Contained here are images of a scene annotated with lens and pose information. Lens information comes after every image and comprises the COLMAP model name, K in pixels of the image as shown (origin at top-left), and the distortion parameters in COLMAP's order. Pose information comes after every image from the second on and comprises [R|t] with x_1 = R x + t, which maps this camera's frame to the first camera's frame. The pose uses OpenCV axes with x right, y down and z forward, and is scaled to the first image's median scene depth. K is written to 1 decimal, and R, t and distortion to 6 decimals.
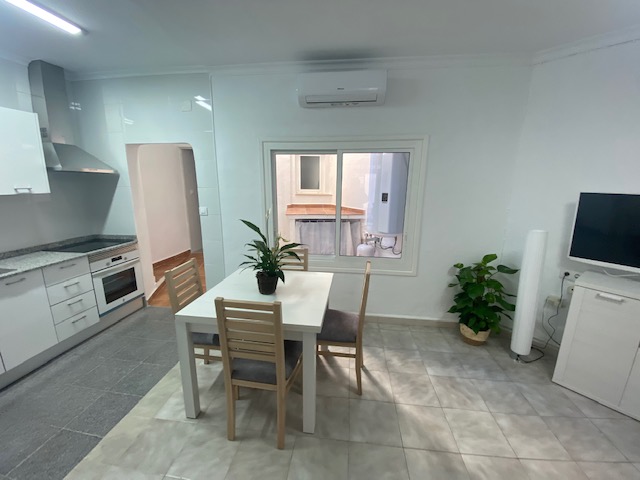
lens RADIAL K [[258.2, 0, 320.0], [0, 258.2, 240.0], [0, 0, 1]] dist [-0.000563, -0.000198]
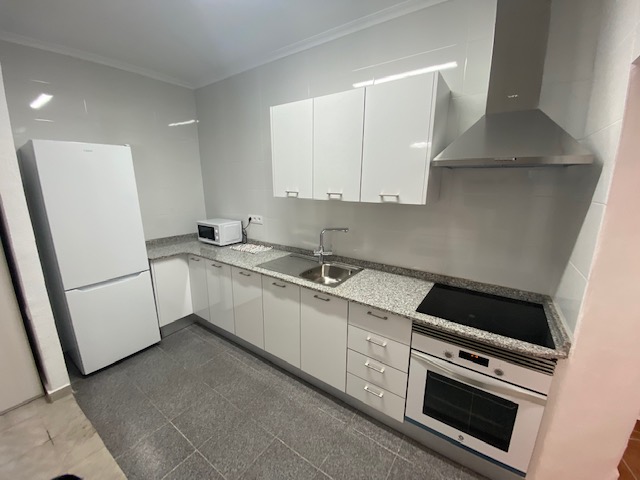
lens RADIAL K [[258.2, 0, 320.0], [0, 258.2, 240.0], [0, 0, 1]] dist [-0.000563, -0.000198]
pose [[-0.451505, 0.184602, -0.872964, -0.338508], [-0.200785, 0.932251, 0.300987, -0.215872], [0.869384, 0.311175, -0.383851, 0.944465]]
